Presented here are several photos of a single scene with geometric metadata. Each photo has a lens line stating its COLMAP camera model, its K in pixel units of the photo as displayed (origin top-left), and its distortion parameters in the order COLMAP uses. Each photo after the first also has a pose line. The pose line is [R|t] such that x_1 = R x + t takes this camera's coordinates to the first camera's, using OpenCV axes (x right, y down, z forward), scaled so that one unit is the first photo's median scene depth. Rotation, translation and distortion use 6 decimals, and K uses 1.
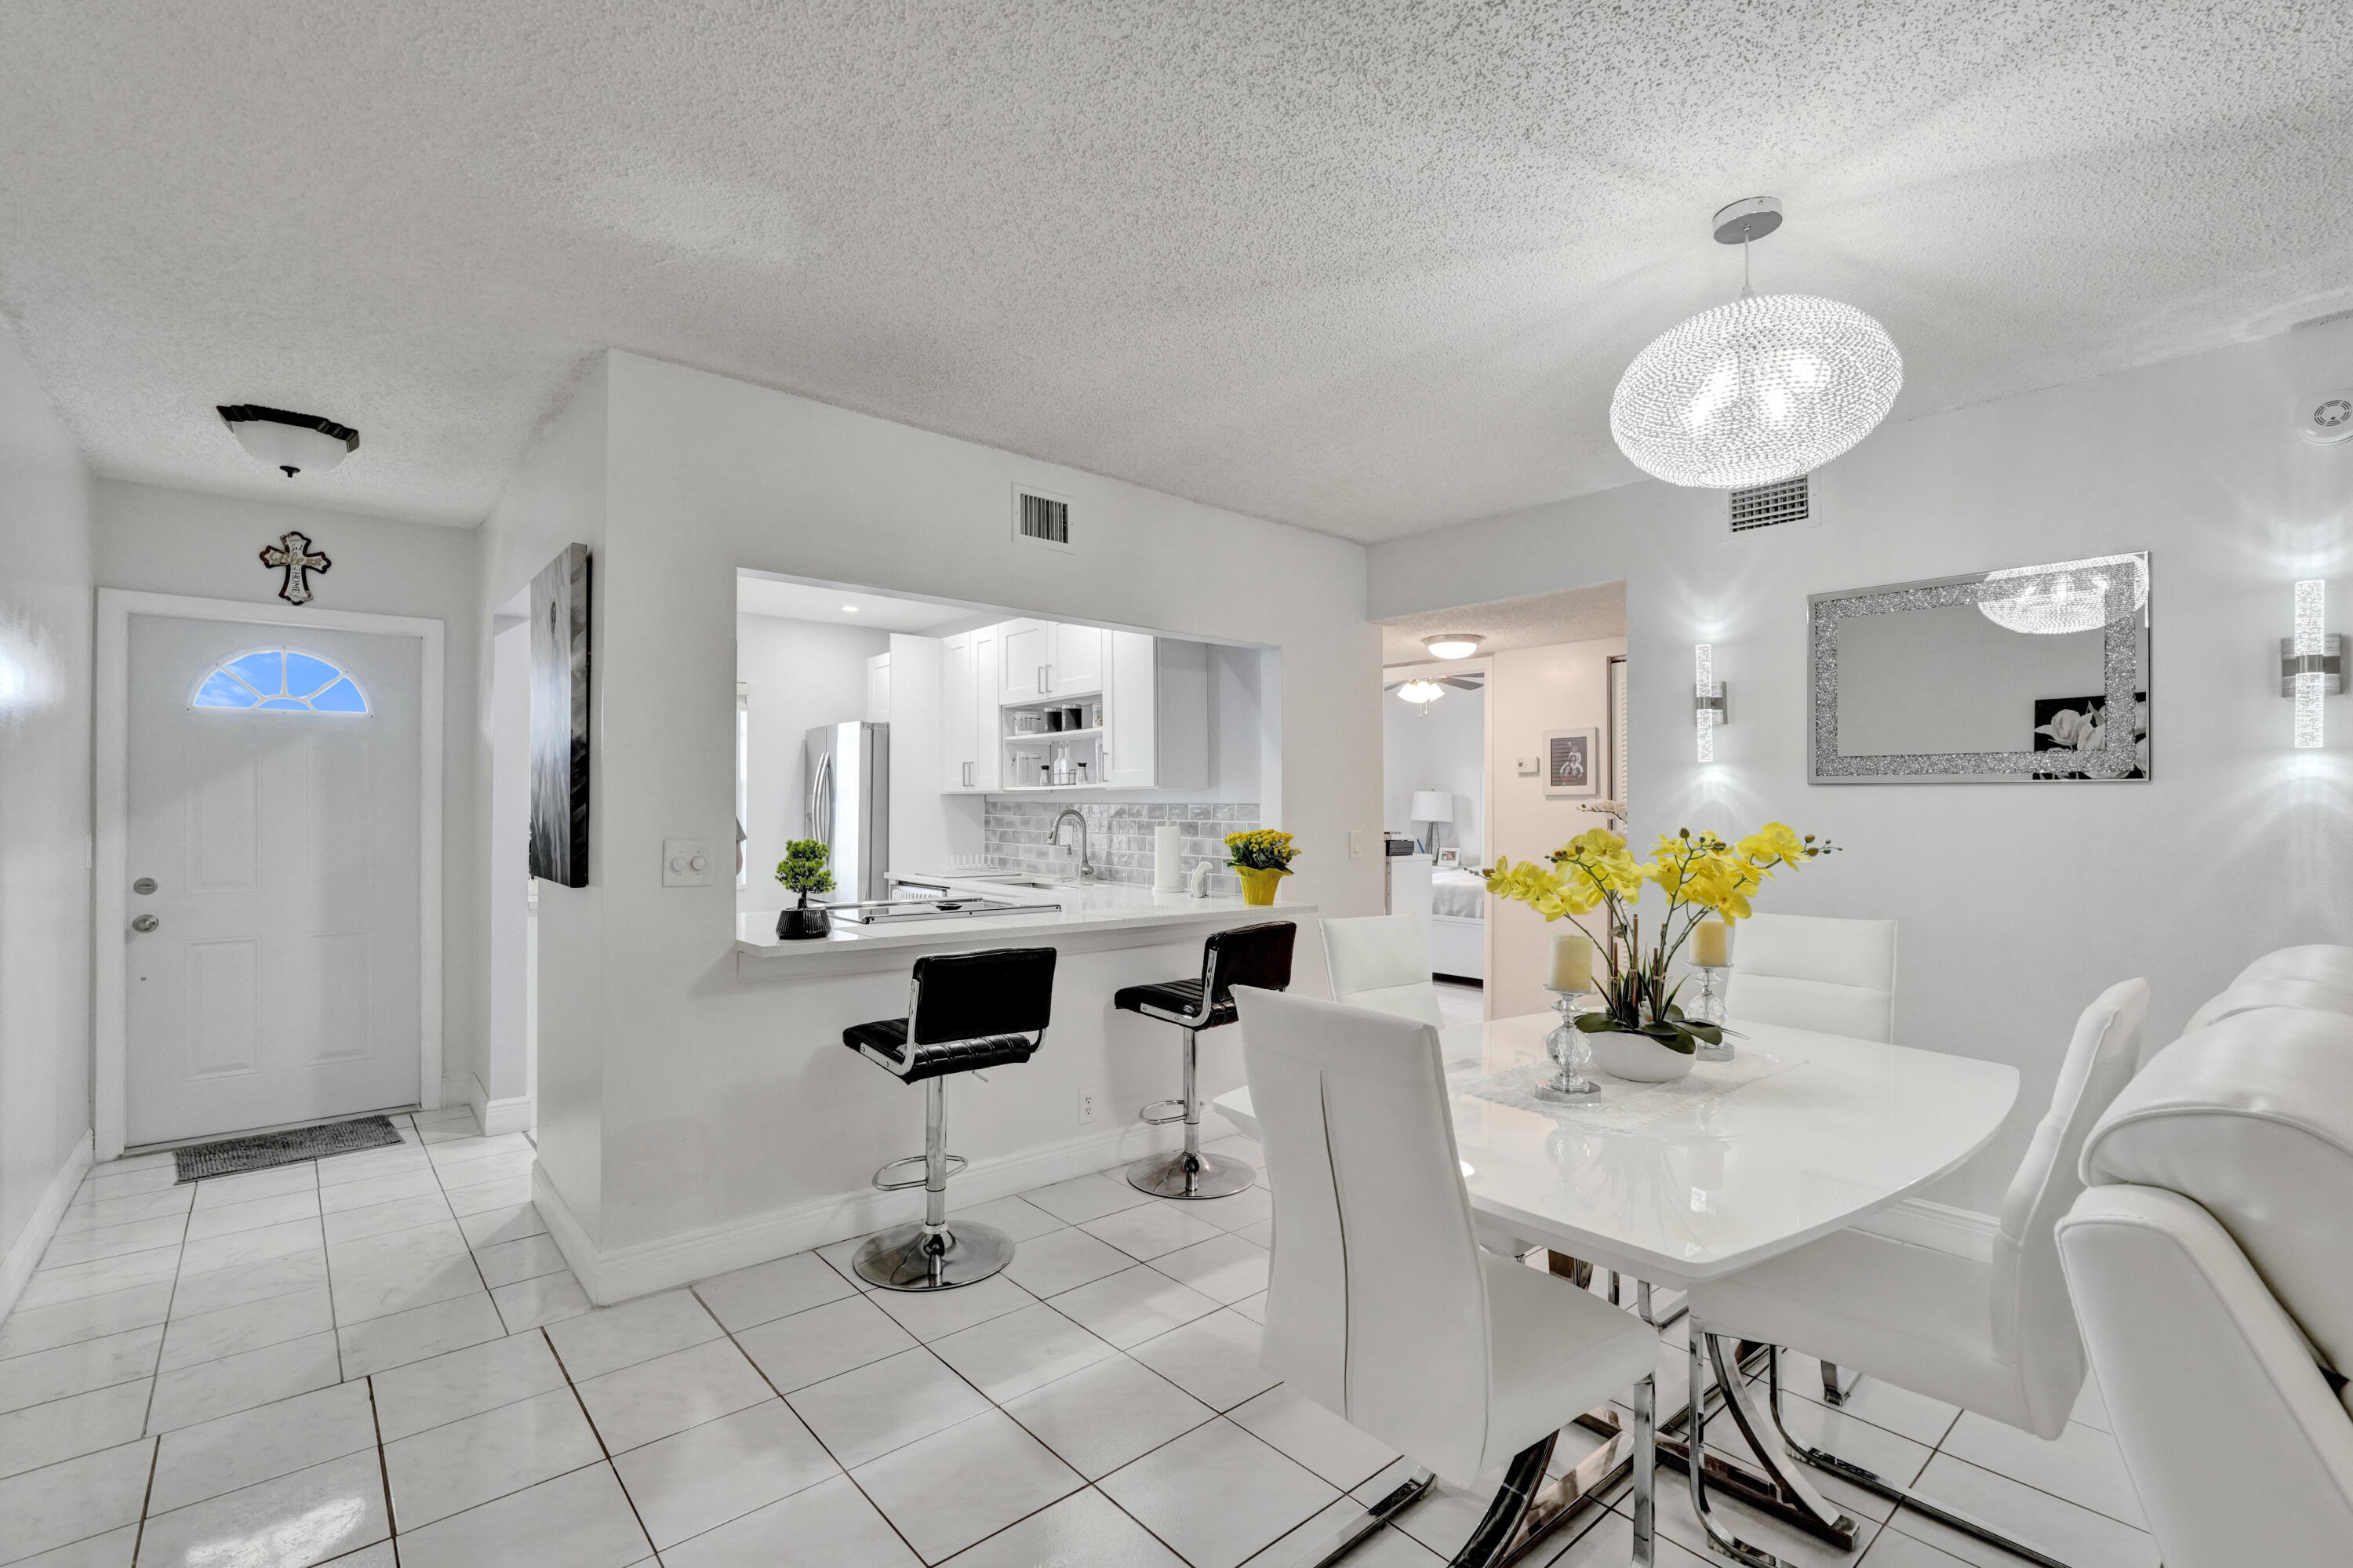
lens RADIAL K [[1035.7, 0, 1172.4], [0, 1035.7, 794.2], [0, 0, 1]] dist [0.001655, 0.000390]
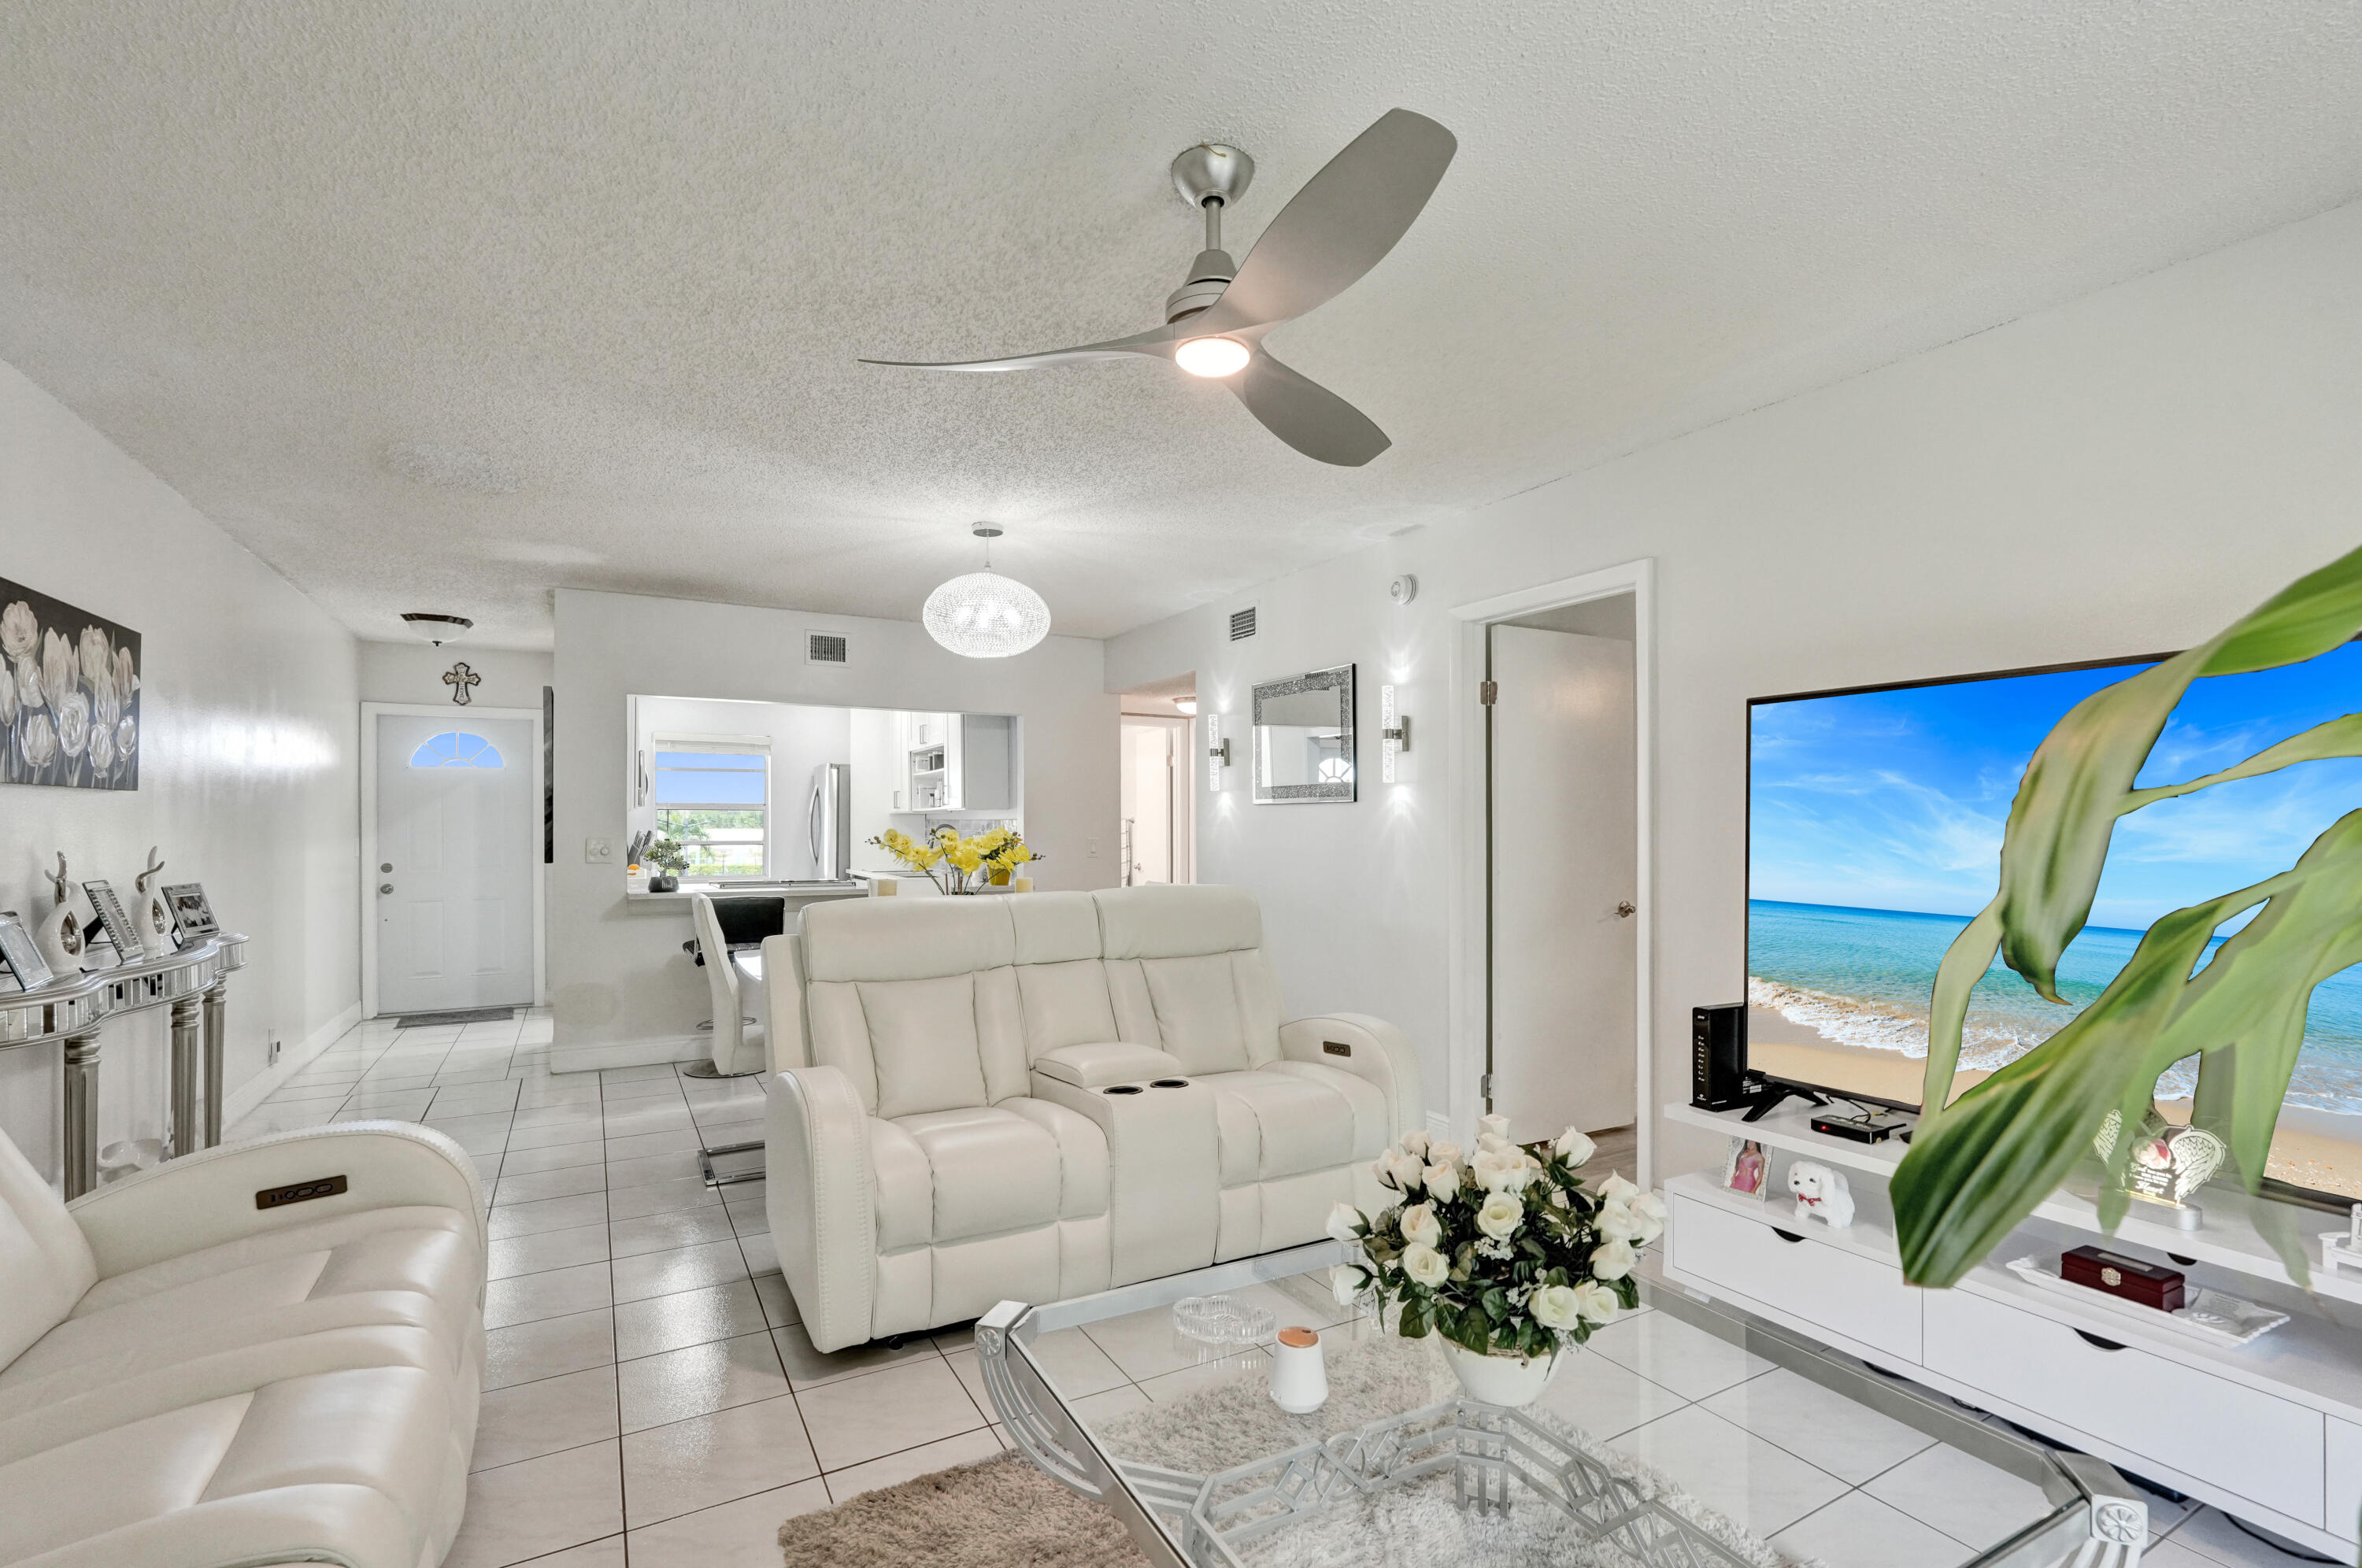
lens RADIAL K [[1062.6, 0, 1184.2], [0, 1062.6, 812.5], [0, 0, 1]] dist [-0.000482, -0.000067]
pose [[0.981148, -0.004302, -0.193210, 0.568617], [0.004577, 0.999989, 0.000979, -0.000851], [0.193204, -0.001844, 0.981157, -0.420584]]
